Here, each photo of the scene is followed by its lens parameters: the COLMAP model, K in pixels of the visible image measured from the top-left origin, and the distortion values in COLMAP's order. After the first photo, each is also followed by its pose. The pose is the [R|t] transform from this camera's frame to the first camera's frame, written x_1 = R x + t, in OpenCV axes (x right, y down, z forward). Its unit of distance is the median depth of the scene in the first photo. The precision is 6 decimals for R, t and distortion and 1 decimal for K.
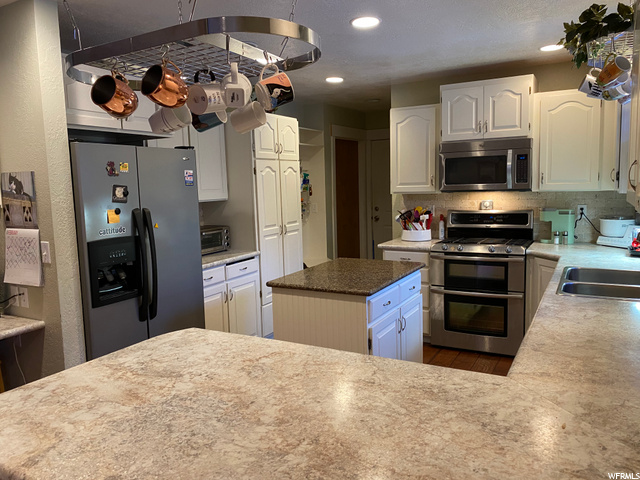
lens RADIAL K [[488.8, 0, 320.0], [0, 488.8, 240.0], [0, 0, 1]] dist [0.011592, -0.001839]
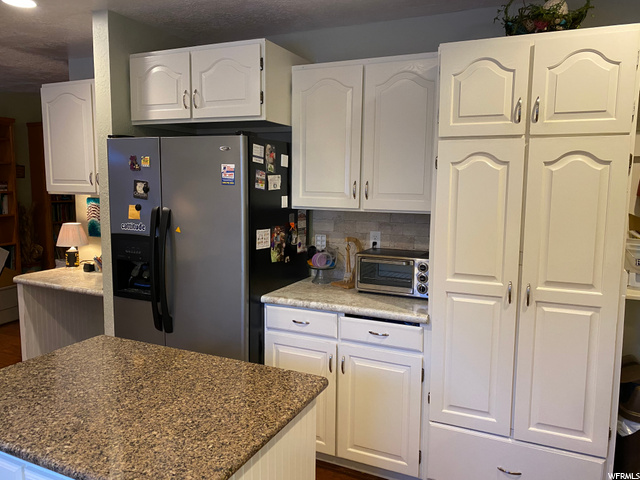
lens RADIAL K [[481.4, 0, 320.0], [0, 481.4, 240.0], [0, 0, 1]] dist [0.069684, -0.095181]
pose [[0.077075, 0.149510, -0.985752, 0.397286], [-0.132626, 0.981444, 0.138487, -0.123524], [0.988165, 0.120062, 0.095473, 0.894943]]
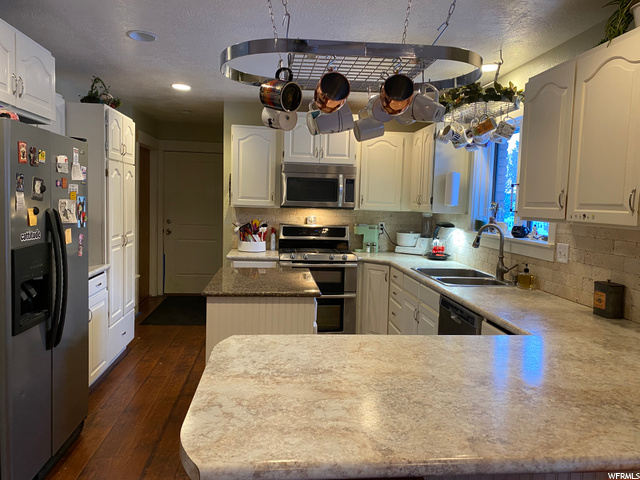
lens RADIAL K [[481.4, 0, 320.0], [0, 481.4, 240.0], [0, 0, 1]] dist [0.069684, -0.095181]
pose [[0.818546, 0.006142, 0.574408, -0.344554], [0.014688, 0.999392, -0.031616, 0.013948], [-0.574253, 0.034316, 0.817958, 0.068093]]
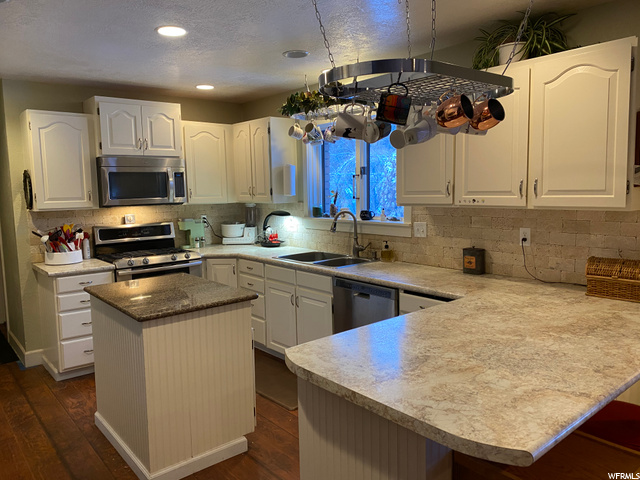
lens RADIAL K [[481.4, 0, 320.0], [0, 481.4, 240.0], [0, 0, 1]] dist [0.069684, -0.095181]
pose [[0.351362, -0.084101, 0.932455, -0.550609], [0.121296, 0.991652, 0.043735, -0.028442], [-0.928349, 0.097736, 0.358630, 0.311010]]
